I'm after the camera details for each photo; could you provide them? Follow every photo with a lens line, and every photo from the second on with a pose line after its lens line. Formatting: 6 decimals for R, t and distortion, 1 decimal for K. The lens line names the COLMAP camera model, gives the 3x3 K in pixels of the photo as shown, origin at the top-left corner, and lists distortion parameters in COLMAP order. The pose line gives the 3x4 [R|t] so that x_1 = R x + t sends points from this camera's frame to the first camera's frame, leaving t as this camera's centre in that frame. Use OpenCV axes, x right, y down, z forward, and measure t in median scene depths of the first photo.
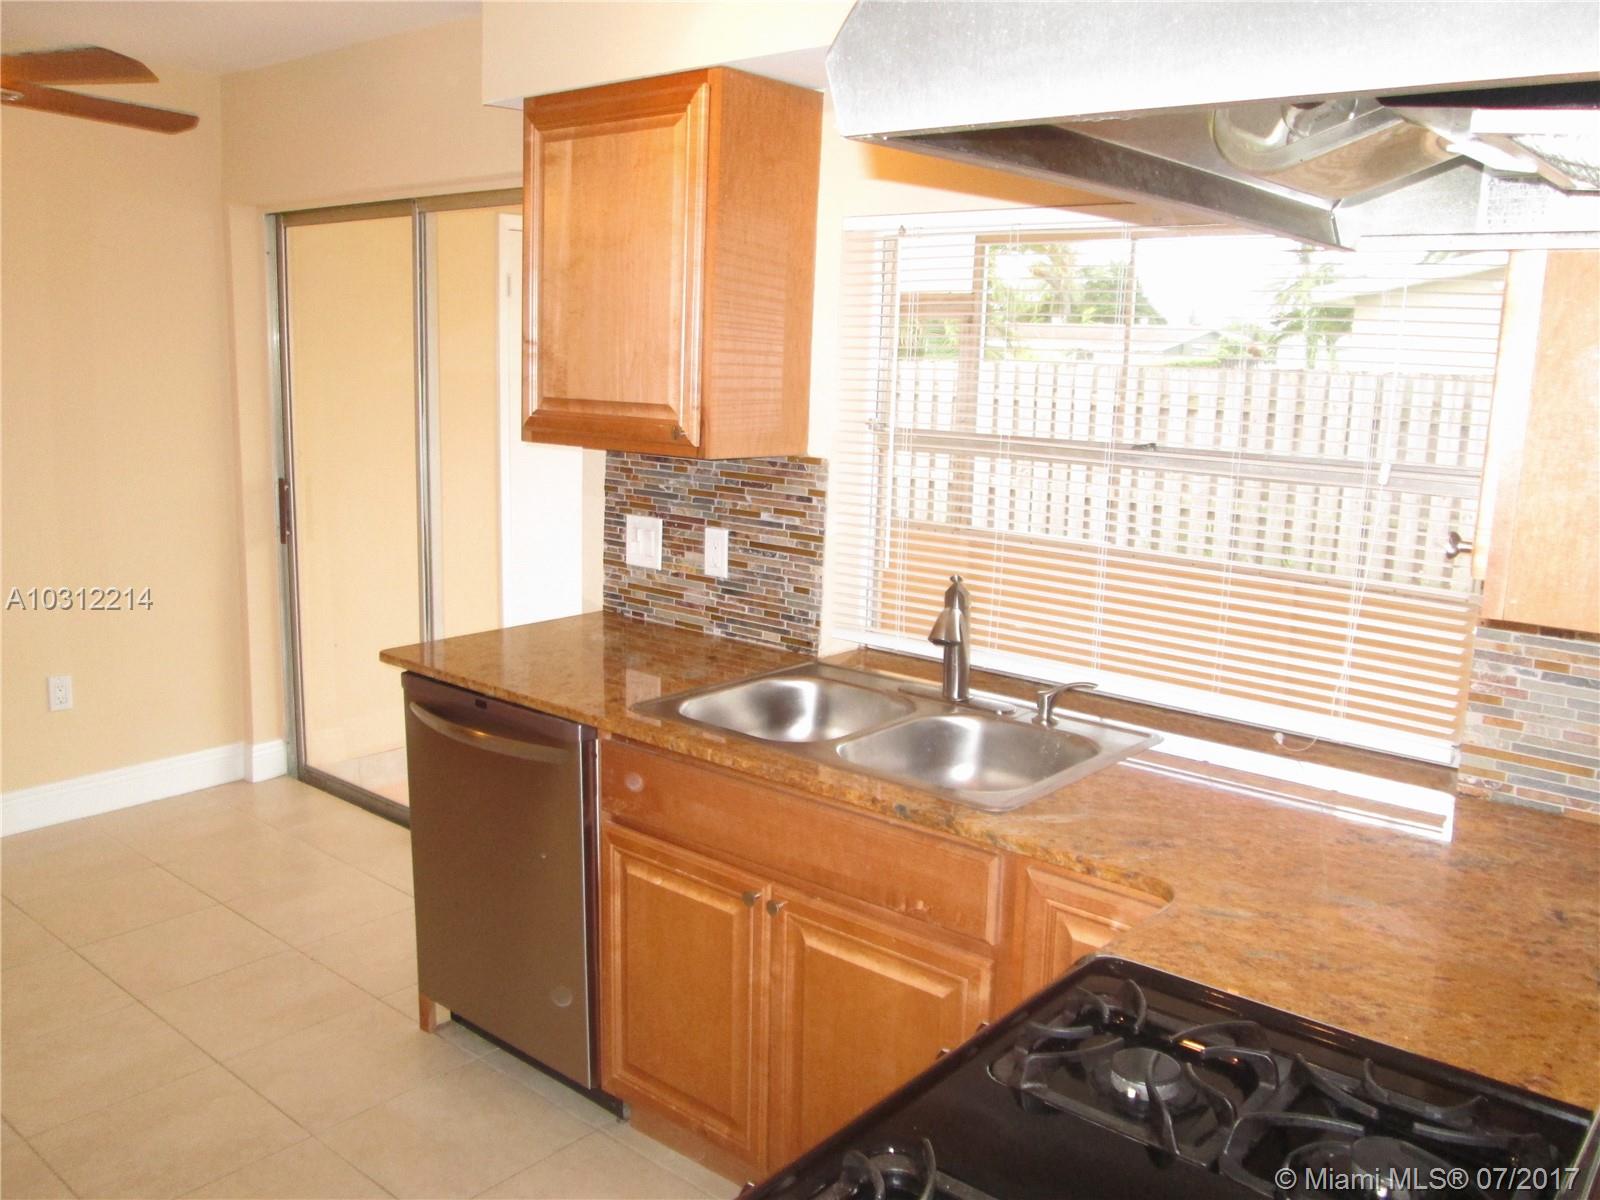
lens RADIAL K [[1336.7, 0, 798.6], [0, 1336.7, 598.1], [0, 0, 1]] dist [-0.064609, 0.038810]
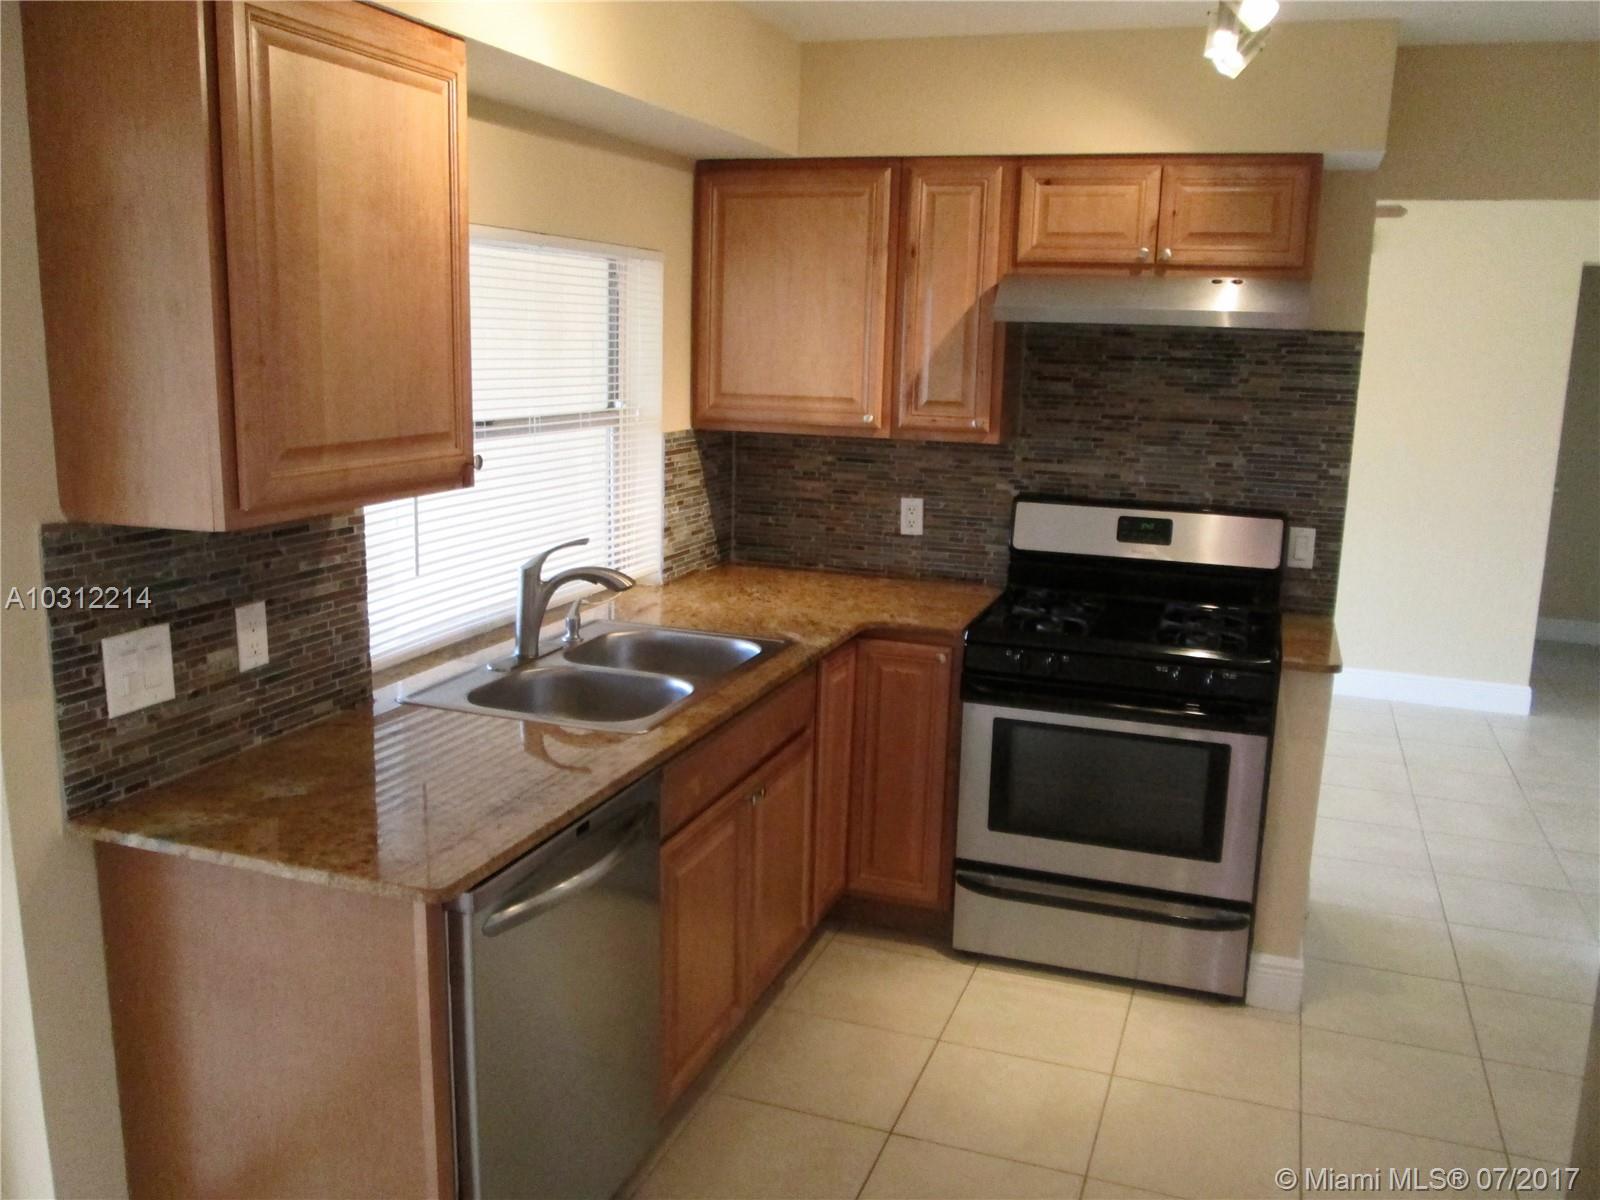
lens RADIAL K [[1336.7, 0, 799.1], [0, 1336.7, 607.0], [0, 0, 1]] dist [-0.064609, 0.038810]
pose [[-0.360113, -0.222311, 0.906033, -0.813412], [0.134203, 0.948746, 0.286132, -0.213791], [-0.923205, 0.224632, -0.311820, 0.927168]]
